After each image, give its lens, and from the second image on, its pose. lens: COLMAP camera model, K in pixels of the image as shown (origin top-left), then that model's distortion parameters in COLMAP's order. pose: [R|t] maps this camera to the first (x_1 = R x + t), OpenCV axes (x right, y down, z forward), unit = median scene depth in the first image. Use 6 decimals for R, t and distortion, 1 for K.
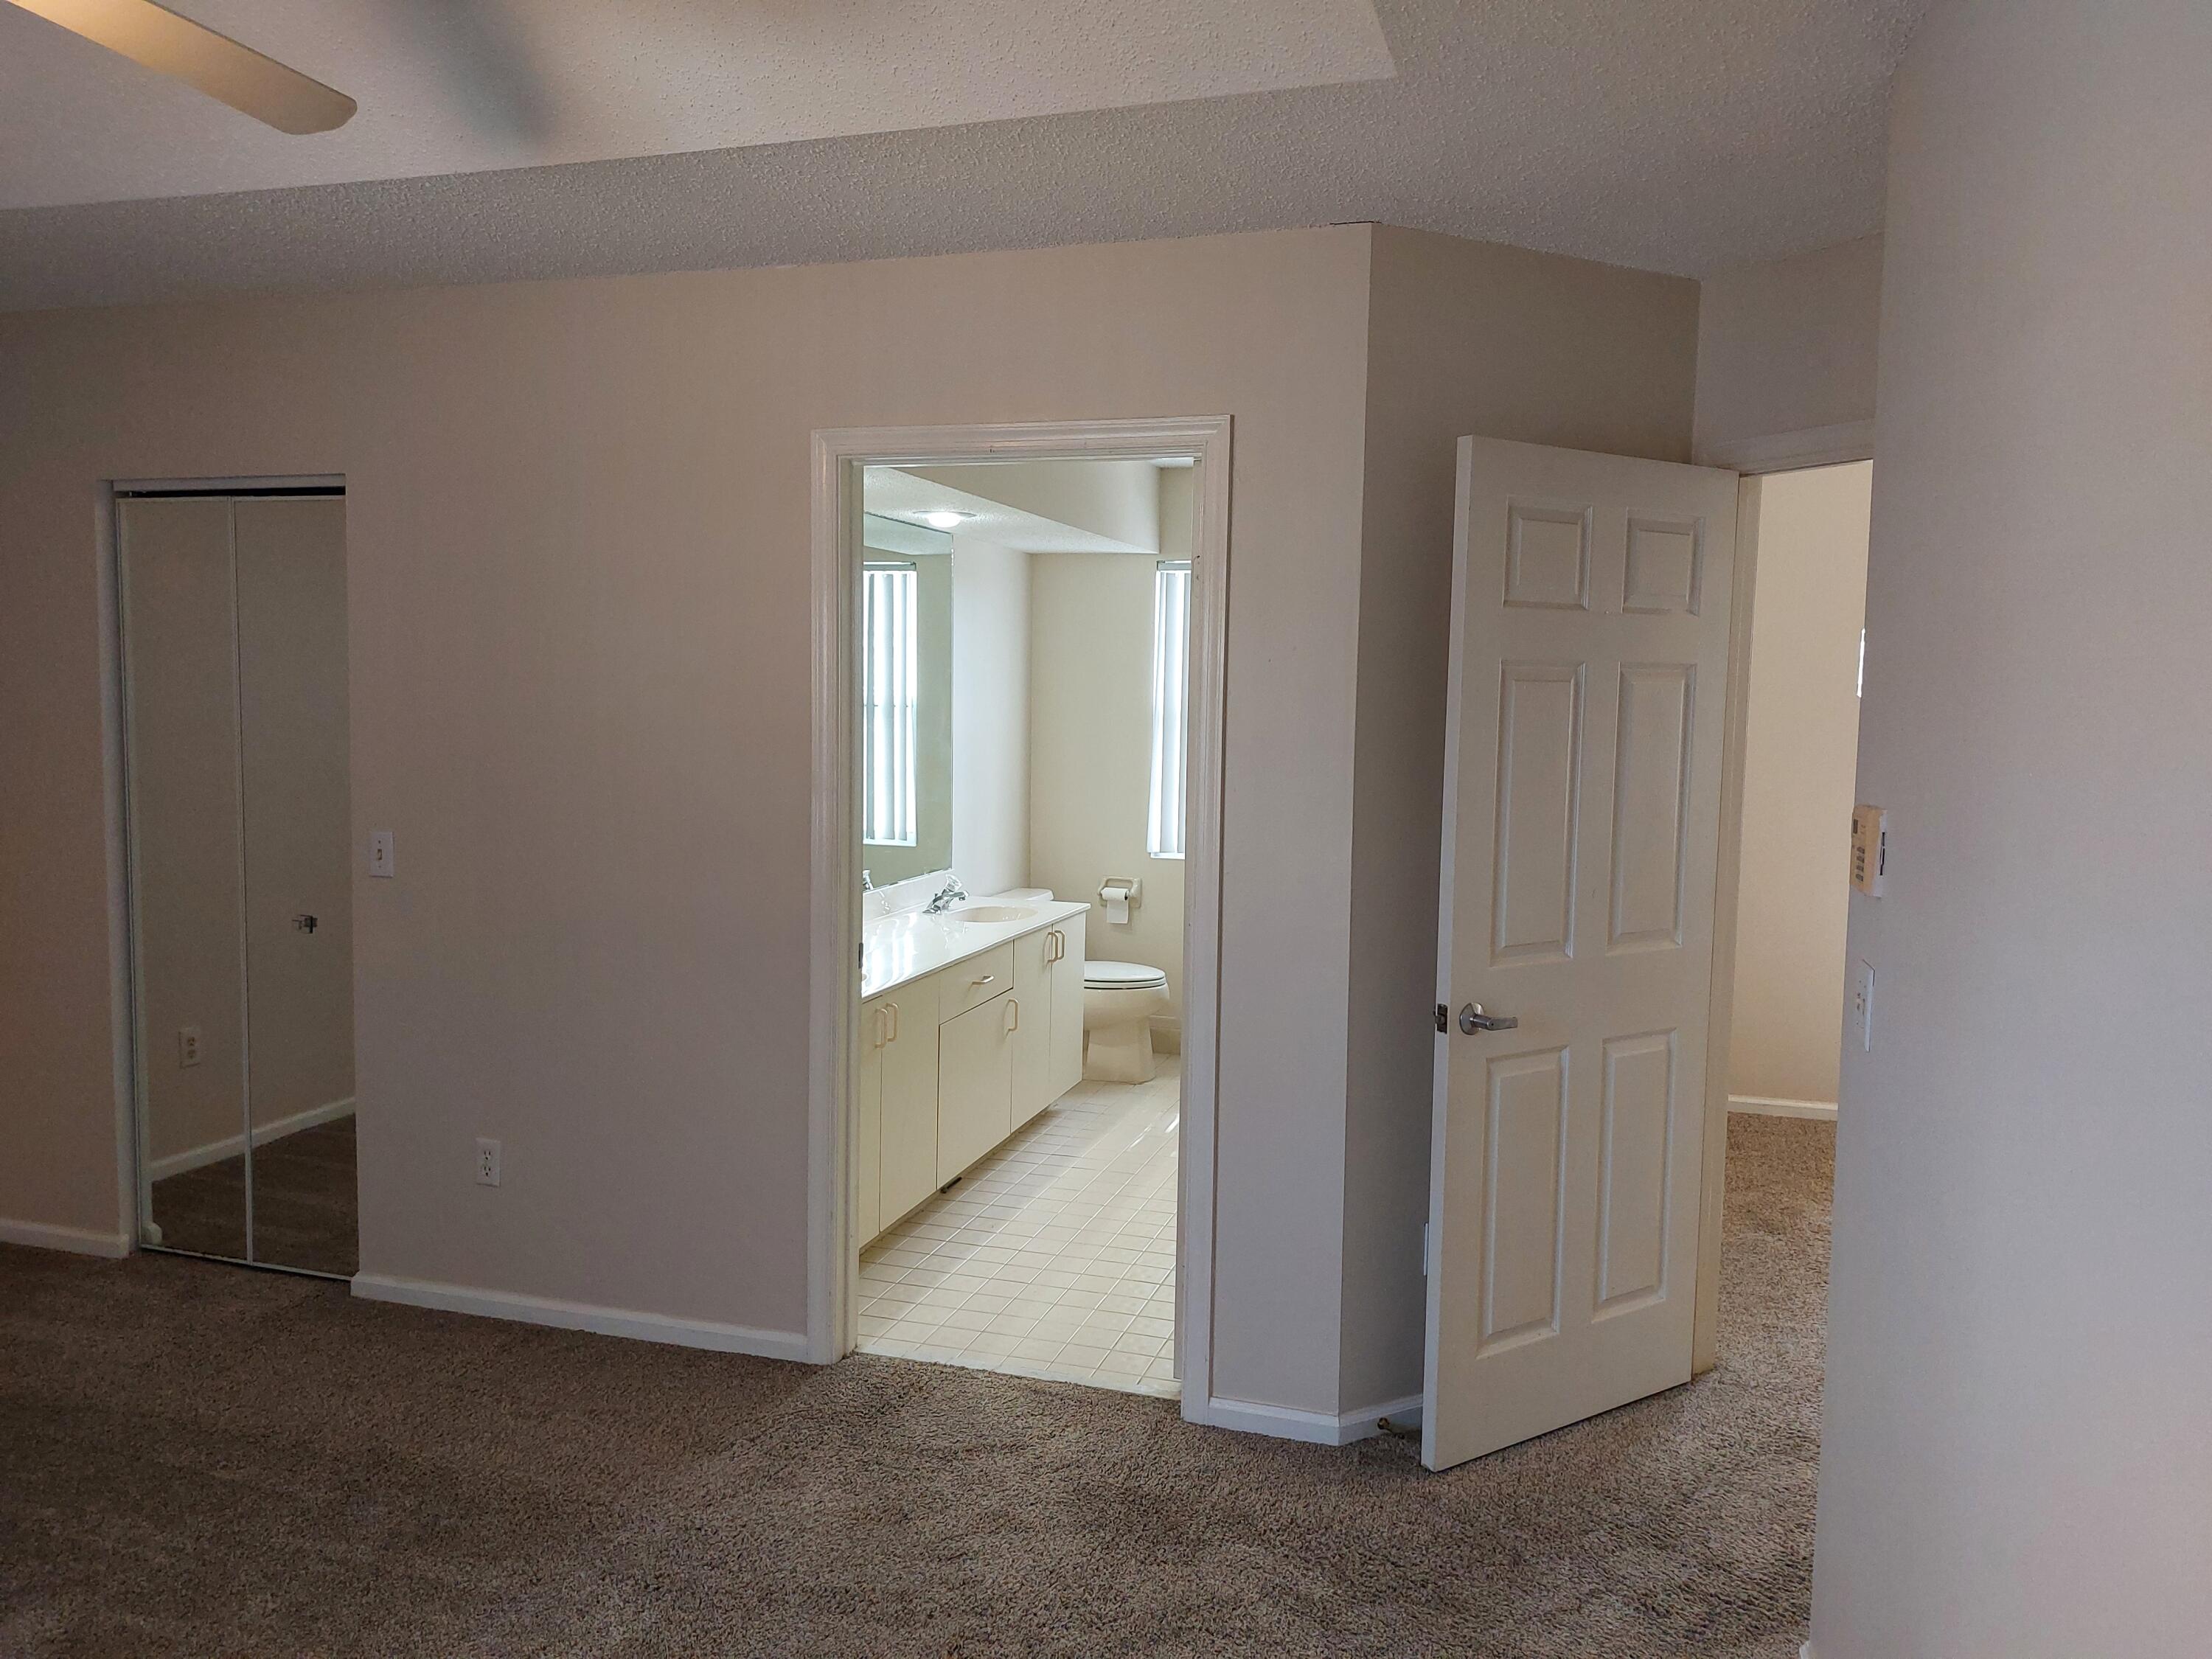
lens RADIAL K [[1613.4, 0, 1106.0], [0, 1613.4, 829.5], [0, 0, 1]] dist [0.002856, -0.000123]
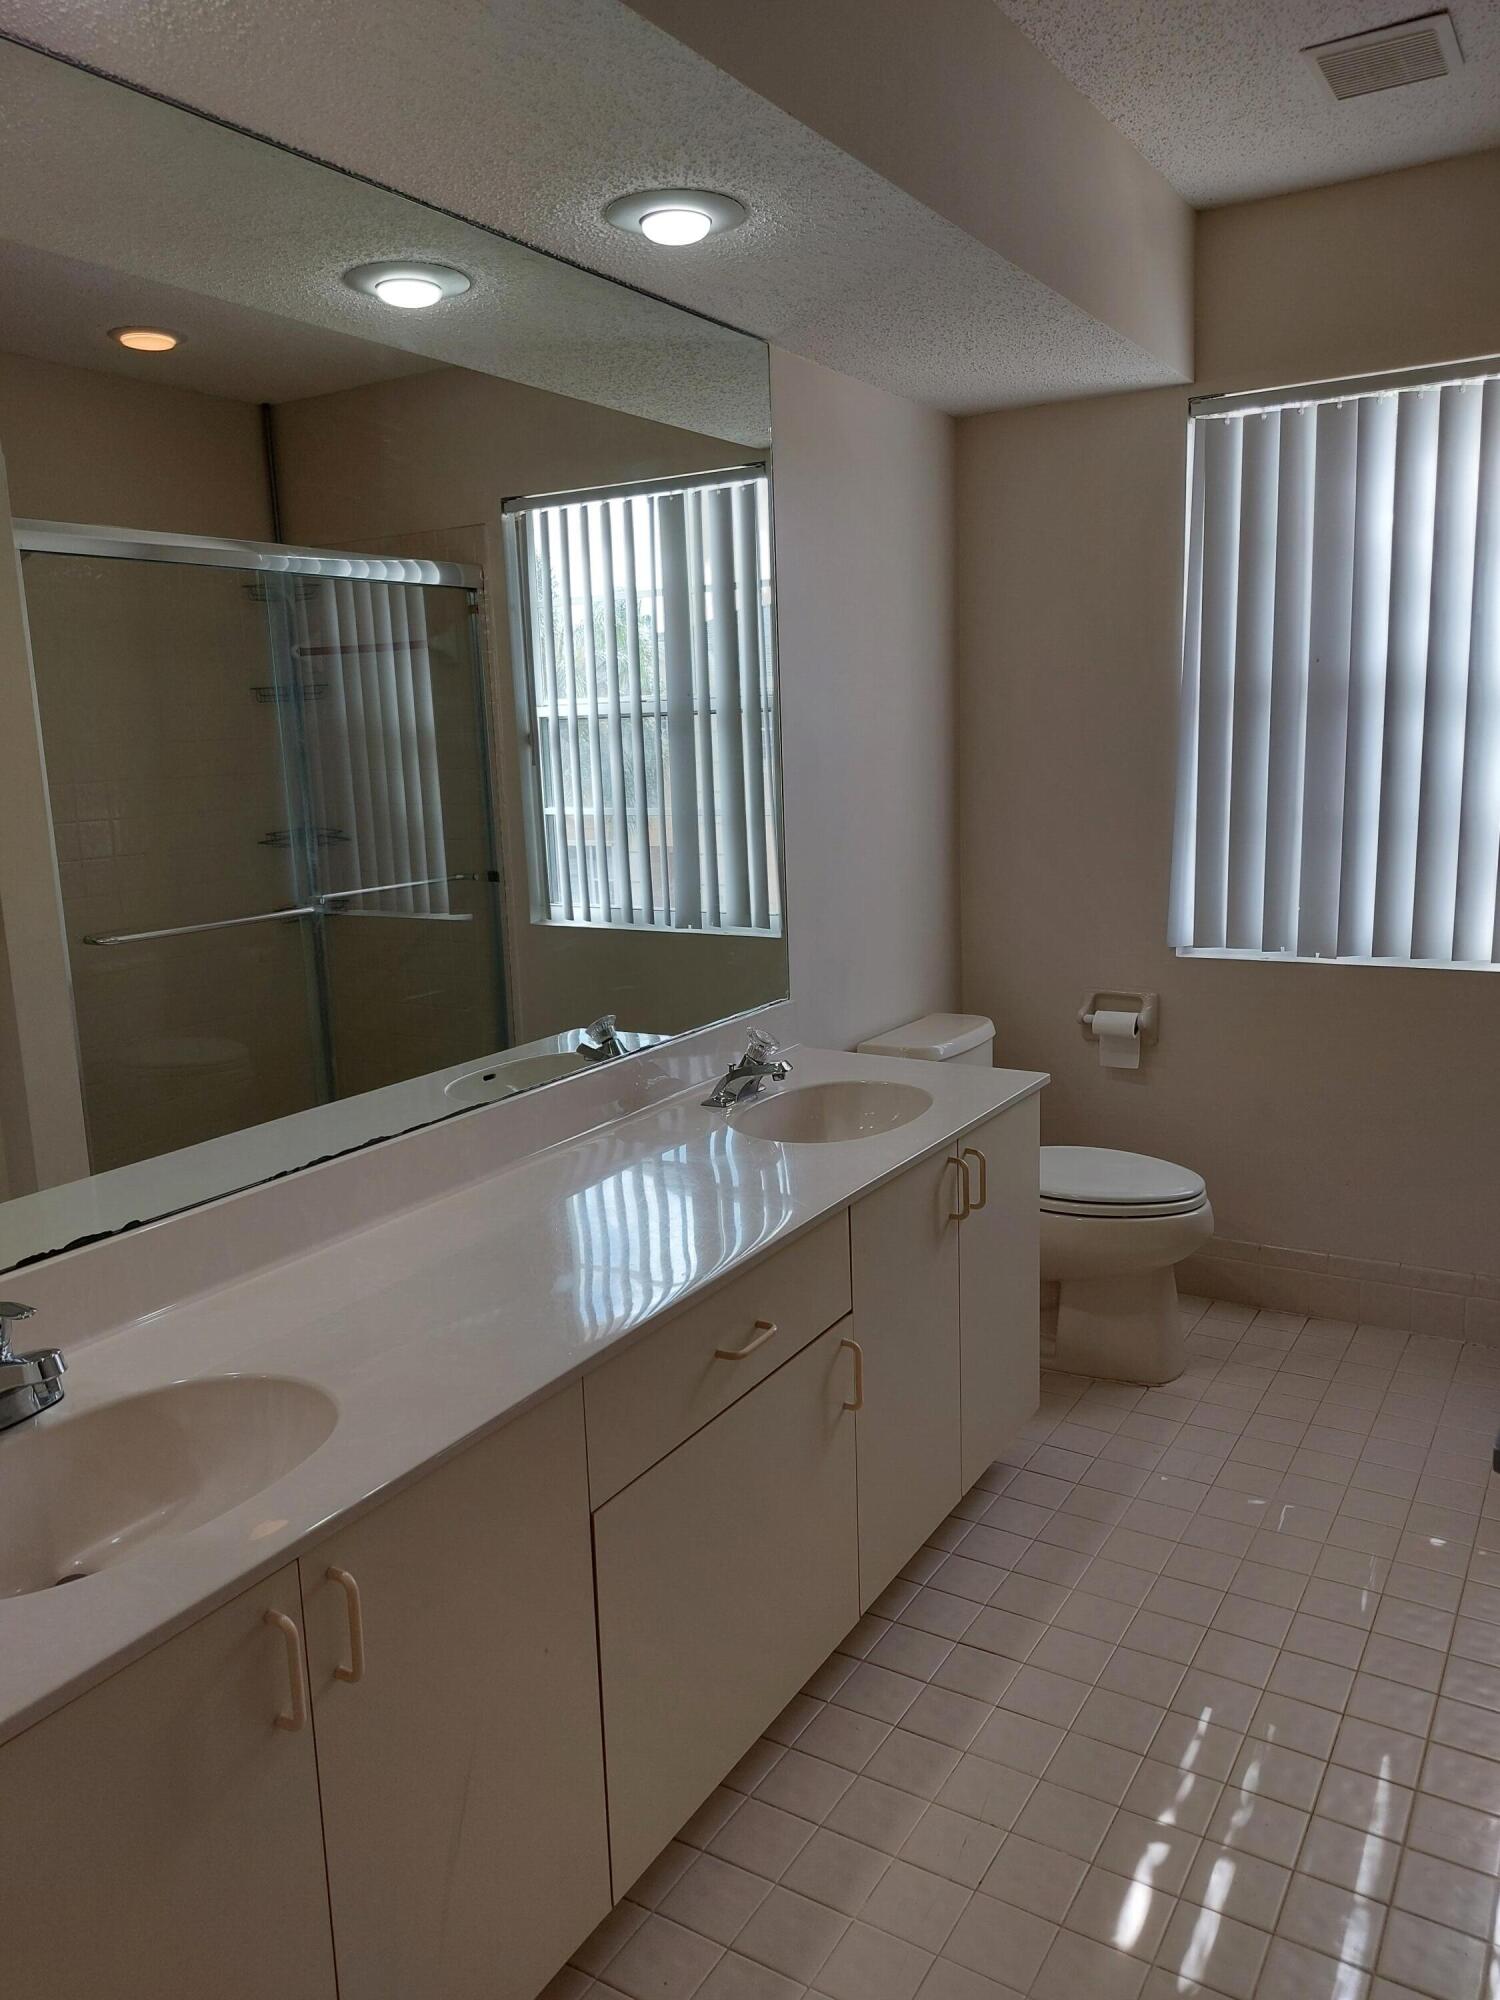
lens RADIAL K [[1458.8, 0, 750.0], [0, 1458.8, 1000.0], [0, 0, 1]] dist [0.002856, -0.000123]
pose [[0.966362, 0.000088, -0.257186, 0.015384], [0.024327, 0.995485, 0.091749, -0.019249], [0.256033, -0.094919, 0.961997, 0.493761]]
